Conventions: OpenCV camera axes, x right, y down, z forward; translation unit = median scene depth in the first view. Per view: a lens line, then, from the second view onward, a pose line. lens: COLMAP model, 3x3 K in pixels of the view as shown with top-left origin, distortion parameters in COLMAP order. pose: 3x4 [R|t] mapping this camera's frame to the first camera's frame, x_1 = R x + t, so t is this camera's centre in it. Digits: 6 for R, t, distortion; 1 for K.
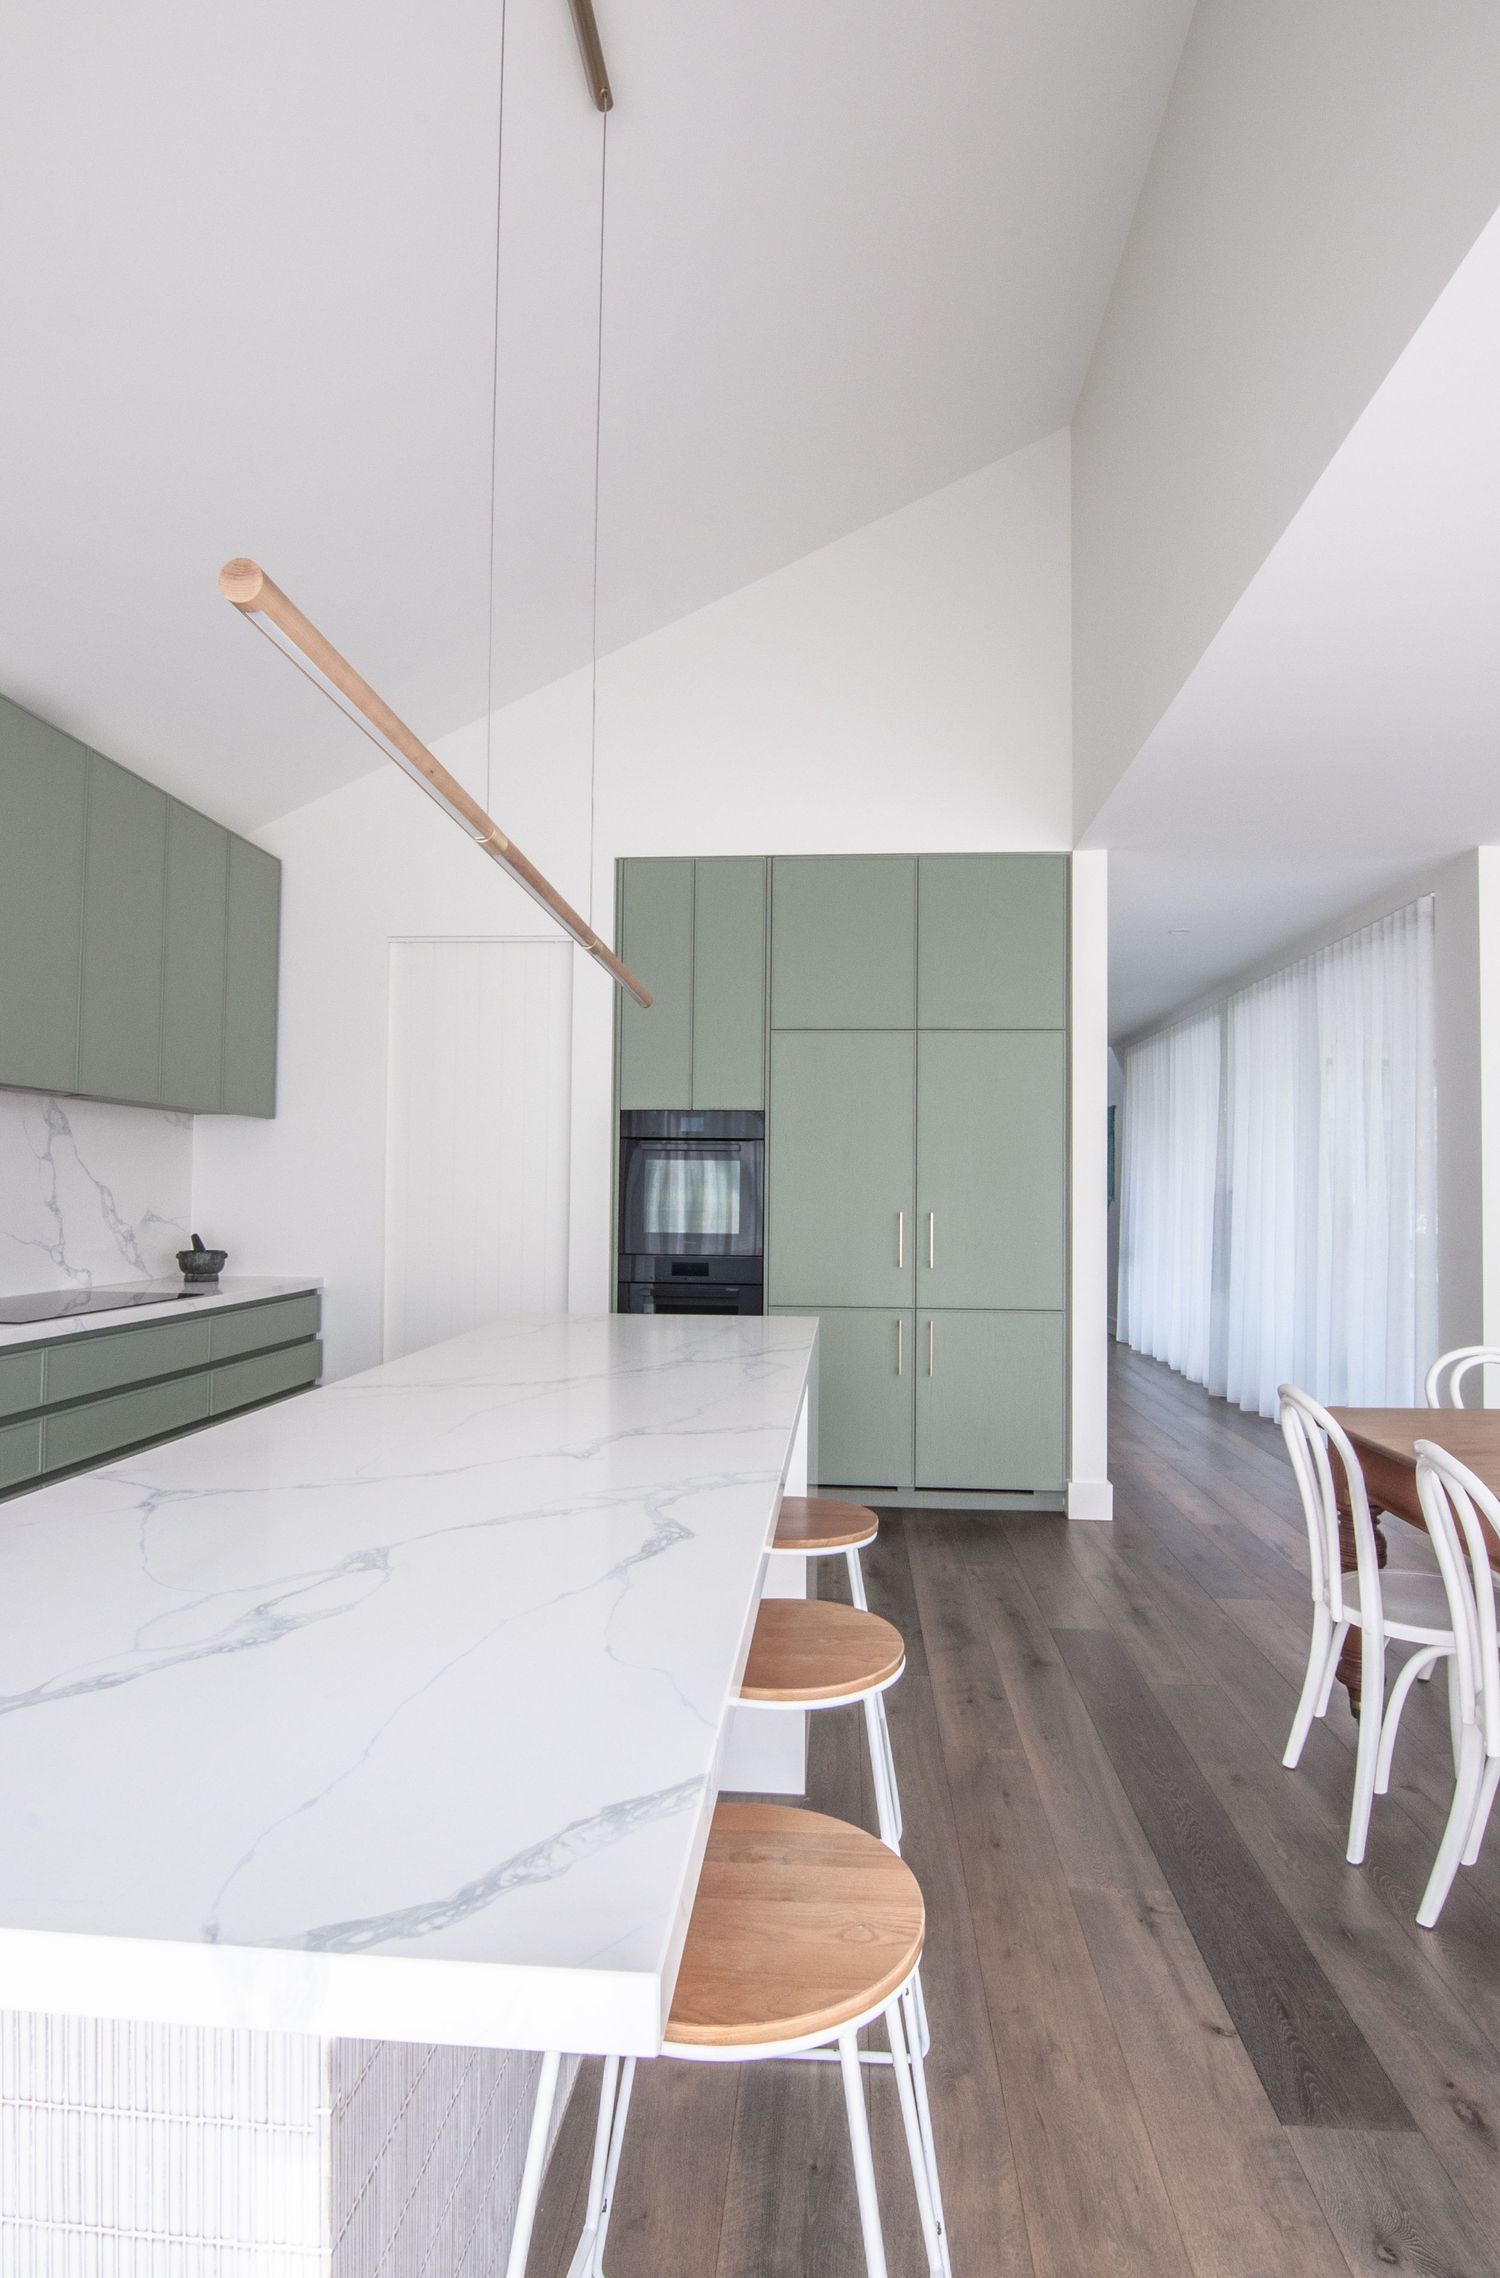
lens RADIAL K [[1180.6, 0, 755.6], [0, 1180.6, 1155.9], [0, 0, 1]] dist [-0.002875, -0.012604]
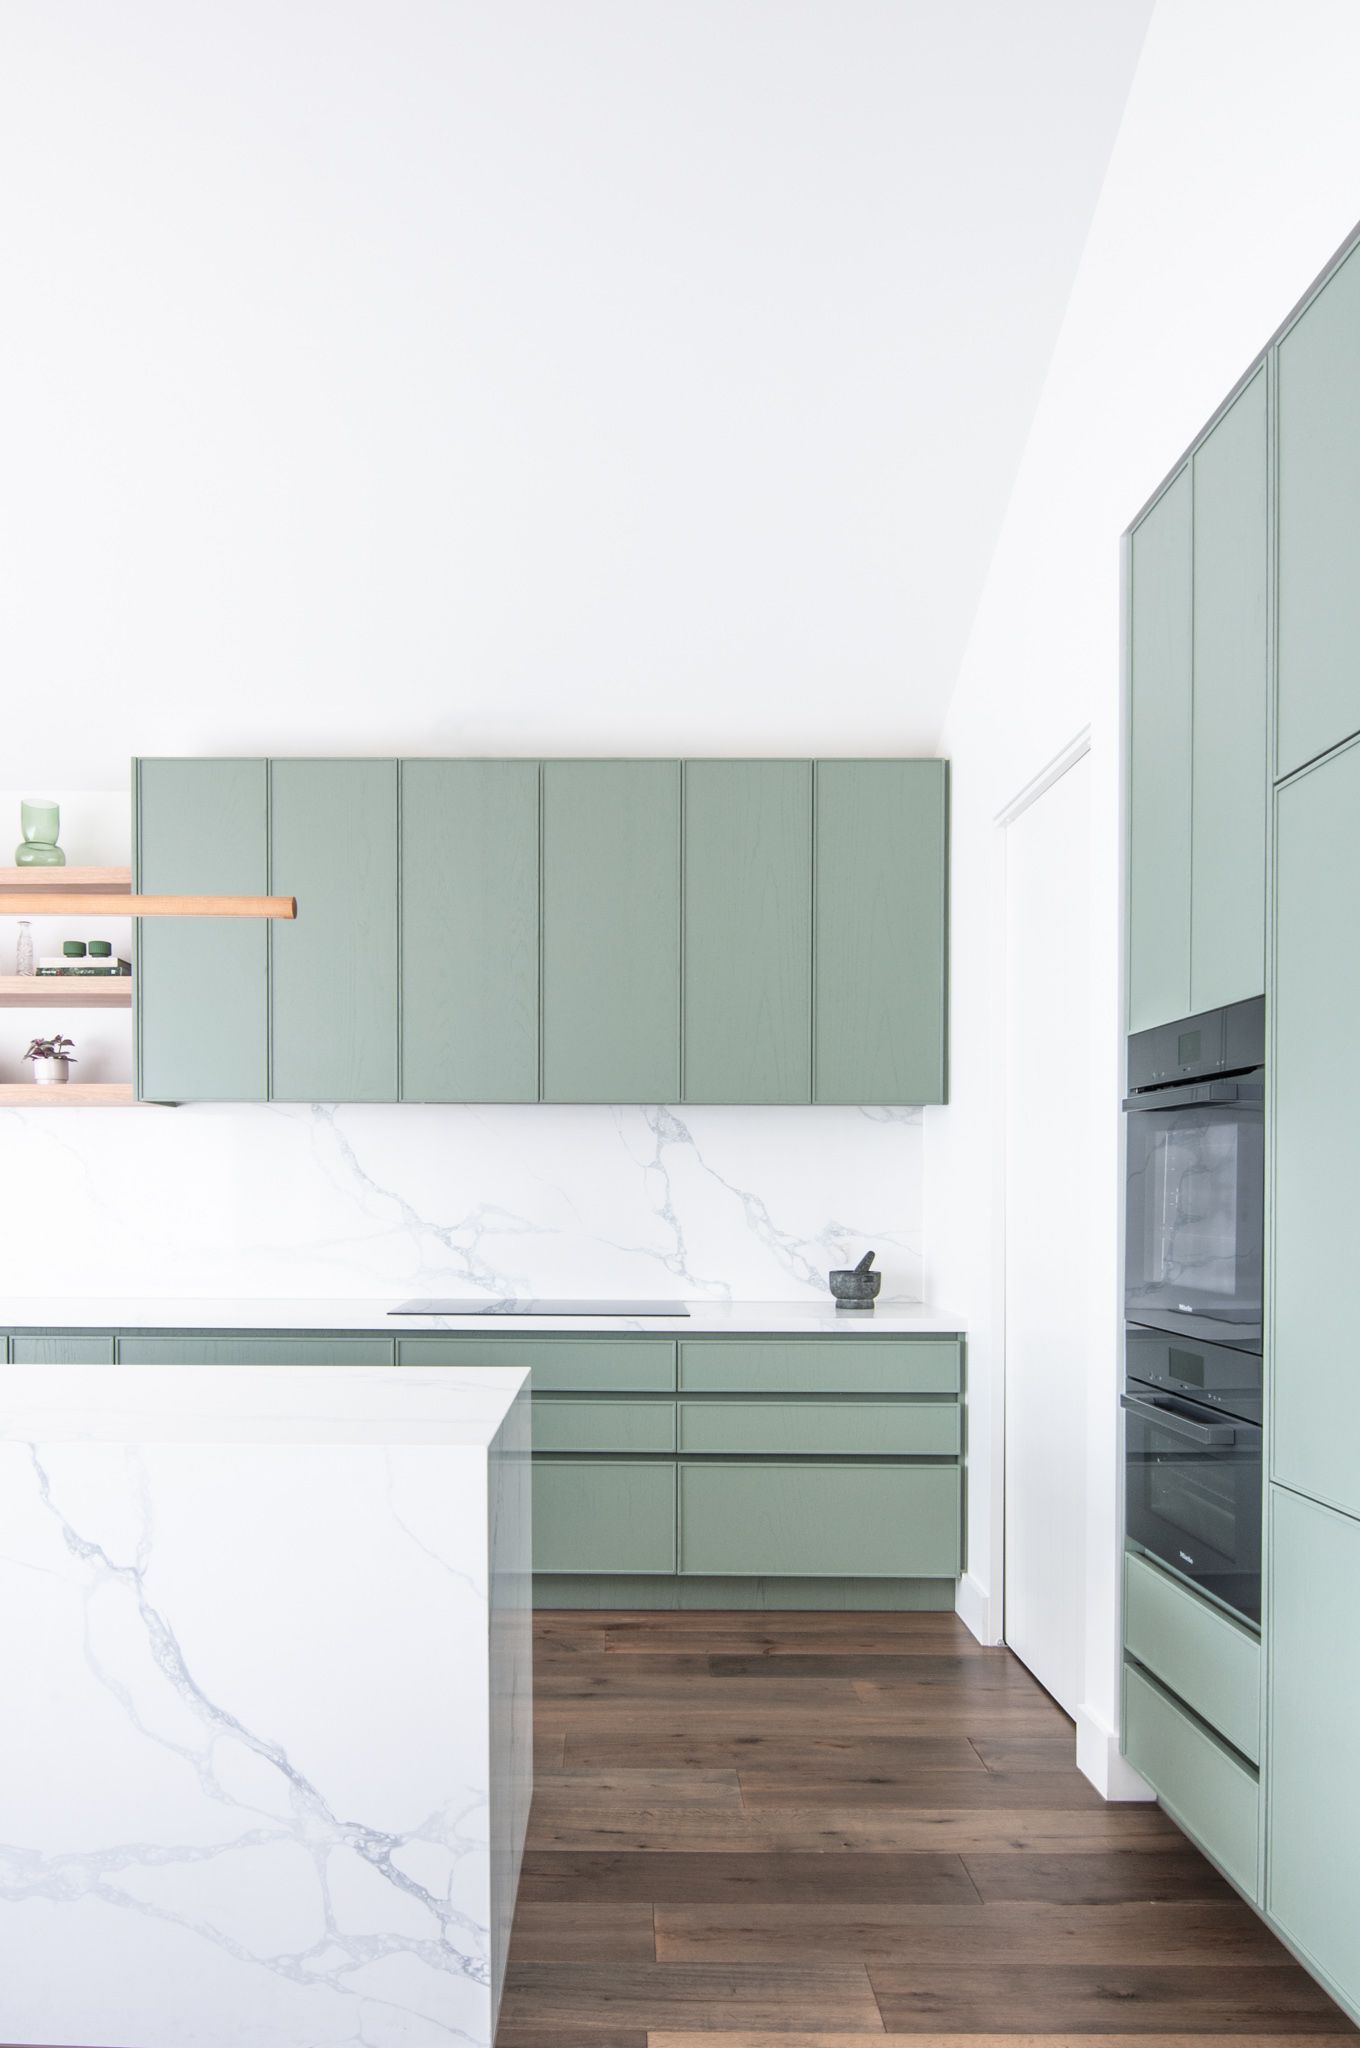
lens RADIAL K [[1346.0, 0, 672.2], [0, 1346.0, 1205.4], [0, 0, 1]] dist [-0.012929, -0.002483]
pose [[0.059544, -0.001172, -0.998225, 0.477435], [0.025967, 0.999663, 0.000376, 0.030938], [0.997888, -0.025943, 0.059555, 0.833552]]
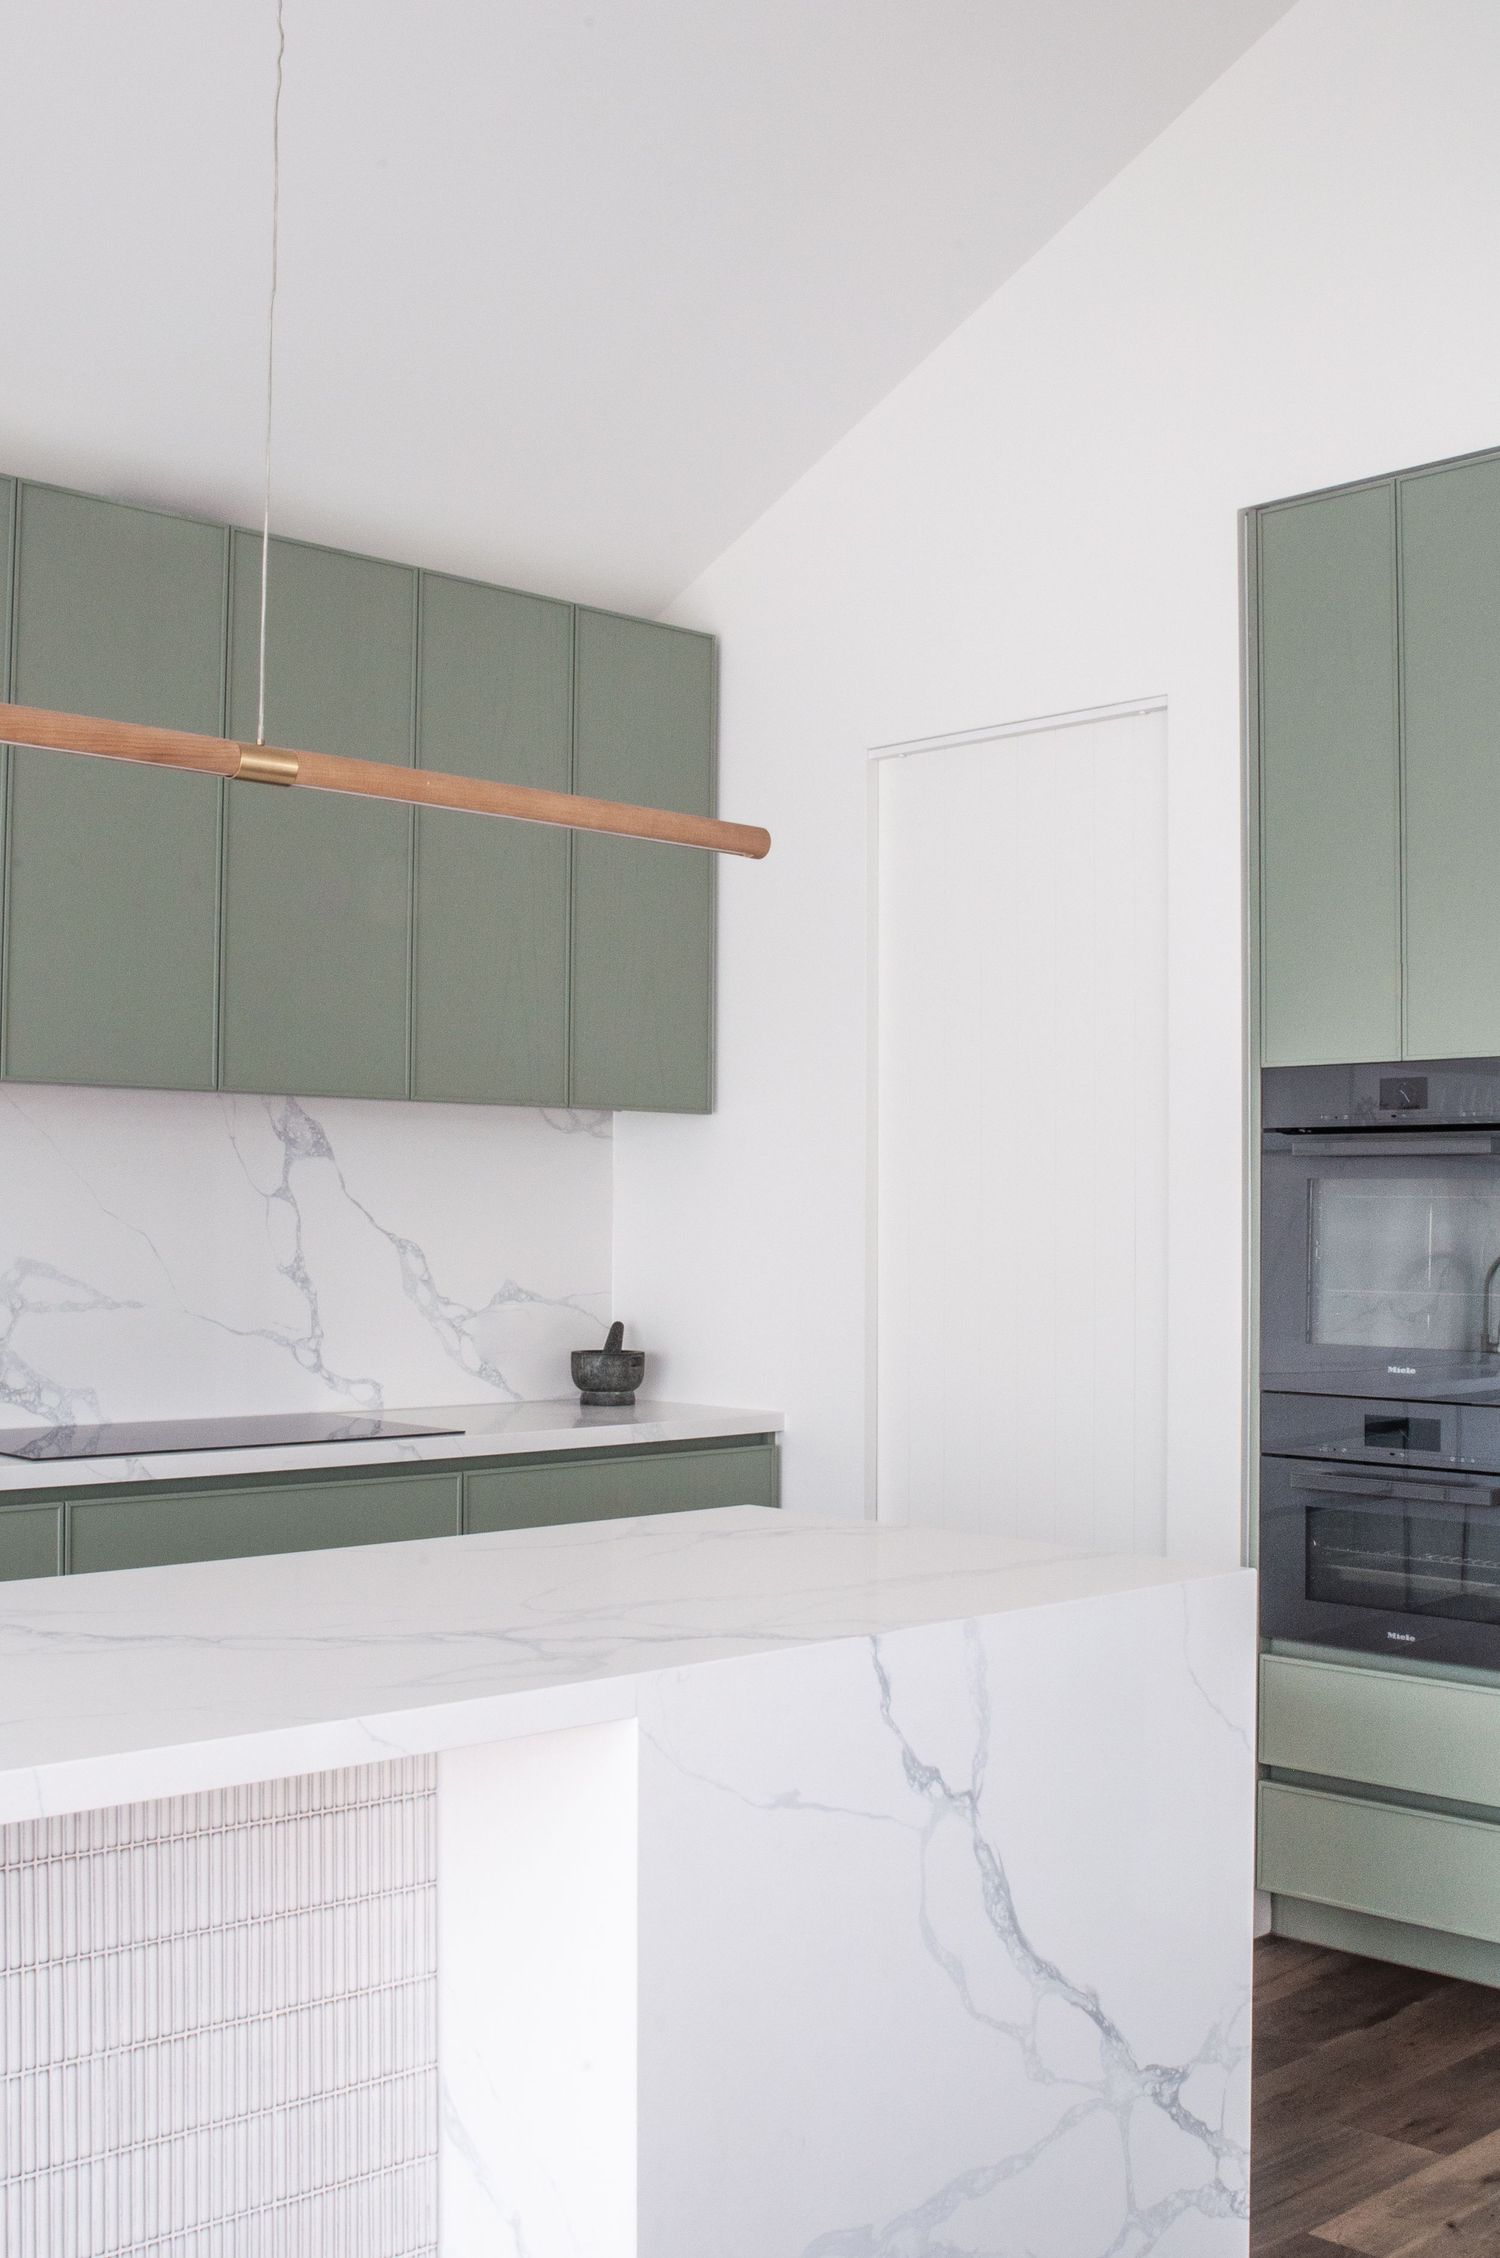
lens RADIAL K [[2404.5, 0, 750.0], [0, 2404.5, 1129.0], [0, 0, 1]] dist [-0.138524, 0.130895]
pose [[0.743955, -0.030565, -0.667531, 0.363076], [0.021369, 0.999531, -0.021951, -0.000144], [0.667888, 0.002066, 0.744259, 0.208052]]
